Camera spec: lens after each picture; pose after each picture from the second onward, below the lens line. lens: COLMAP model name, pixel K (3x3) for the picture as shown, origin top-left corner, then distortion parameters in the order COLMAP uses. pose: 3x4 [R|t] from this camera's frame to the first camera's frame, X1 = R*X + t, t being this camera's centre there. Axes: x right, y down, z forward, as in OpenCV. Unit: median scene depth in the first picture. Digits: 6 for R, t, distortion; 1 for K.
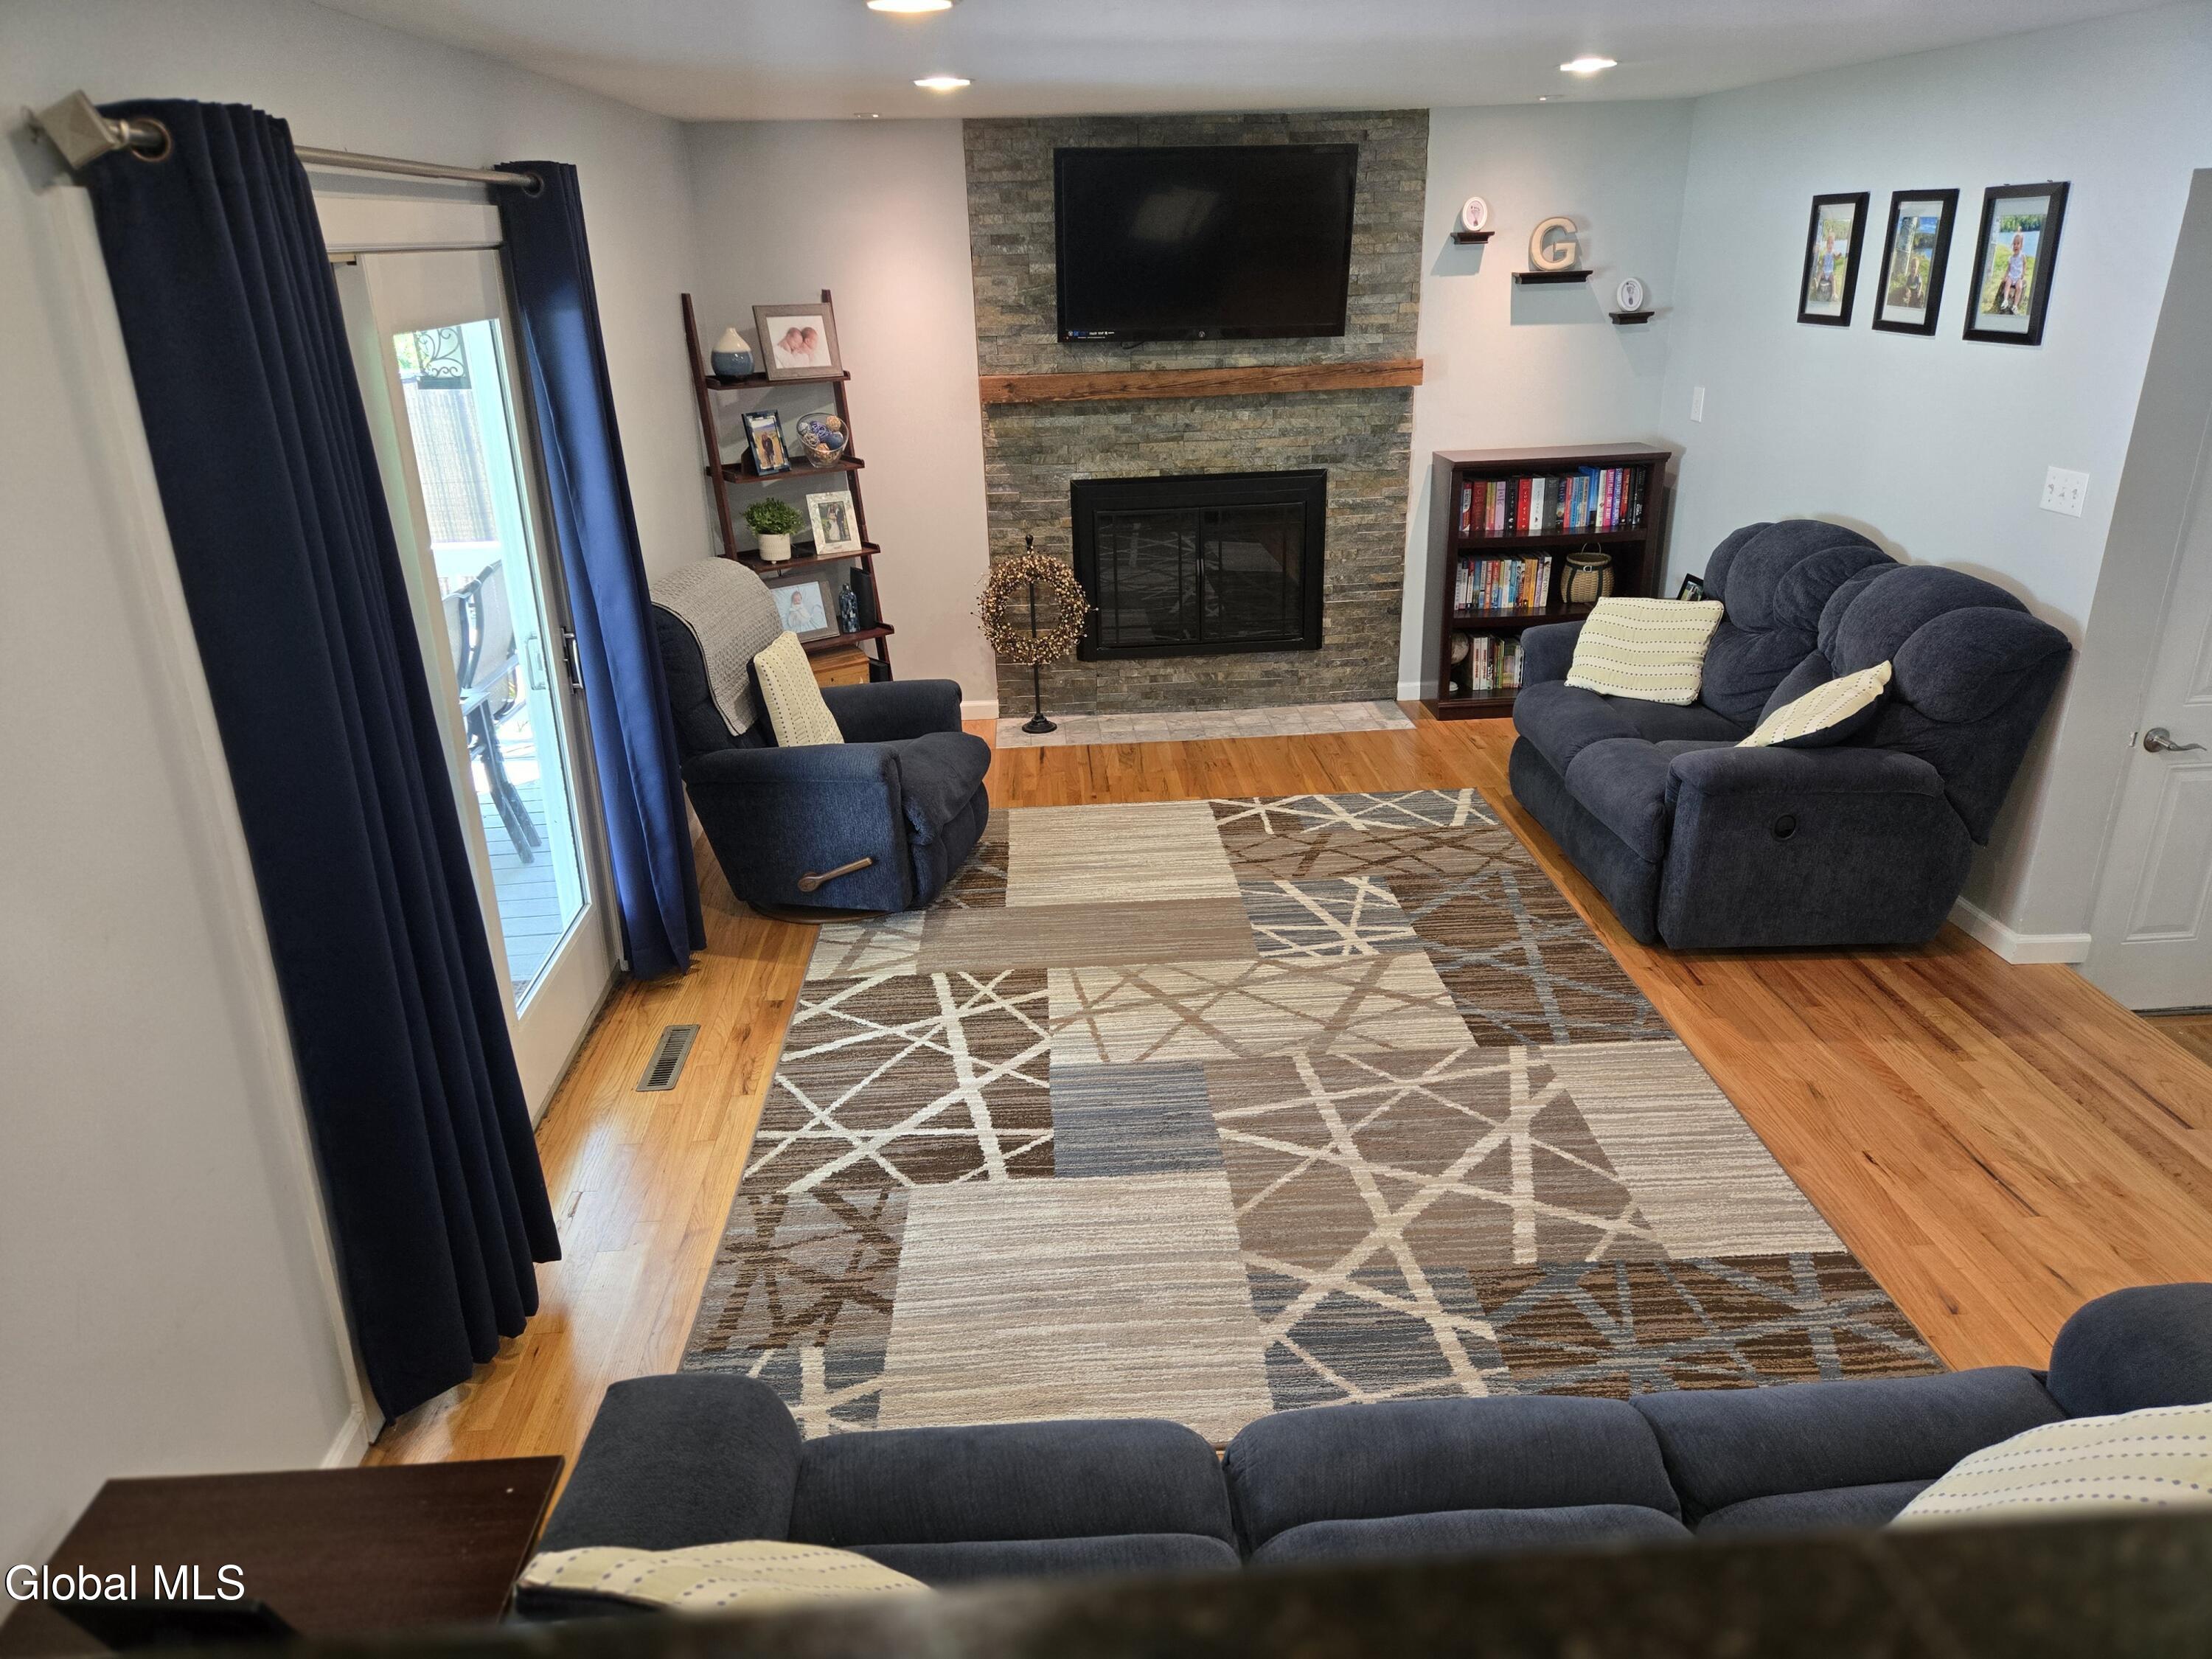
lens RADIAL K [[1472.0, 0, 1102.6], [0, 1472.0, 831.5], [0, 0, 1]] dist [0.060932, -0.053144]
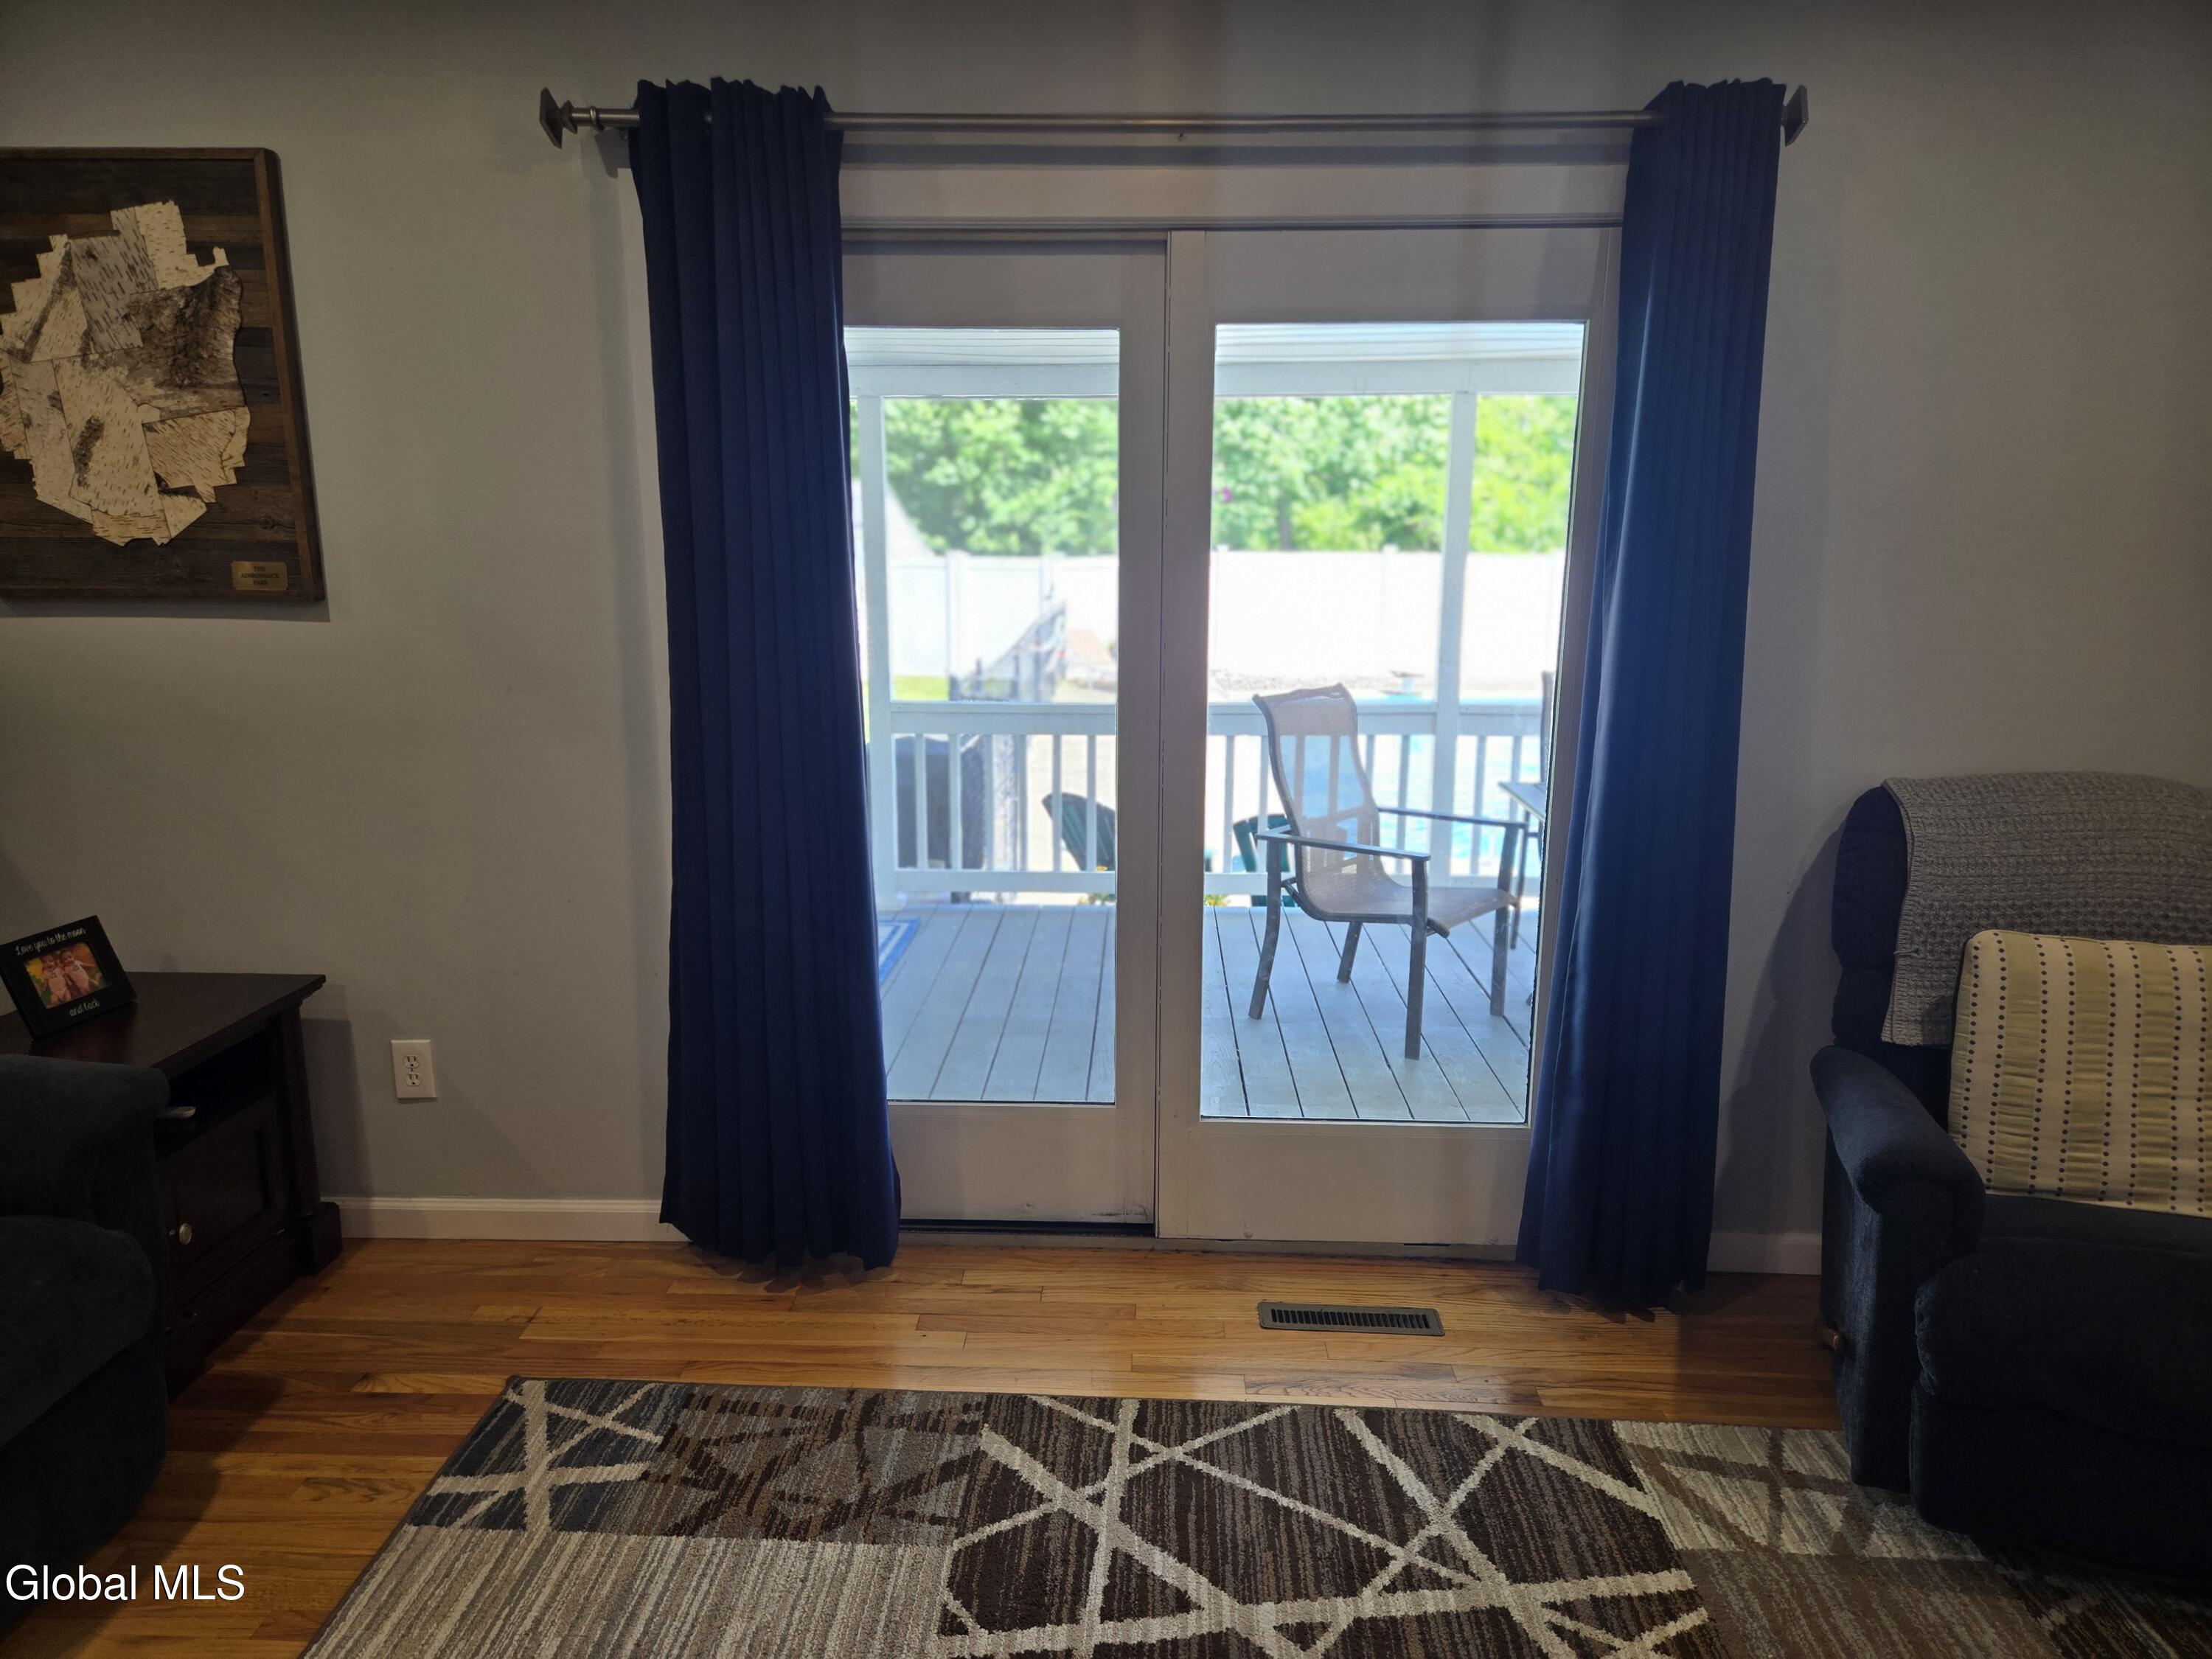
lens RADIAL K [[1472.0, 0, 1106.6], [0, 1472.0, 836.0], [0, 0, 1]] dist [0.060932, -0.053144]
pose [[-0.091459, 0.224930, -0.970073, 0.385202], [-0.375798, 0.894329, 0.242798, -0.199311], [0.922177, 0.386758, 0.002734, 0.856926]]
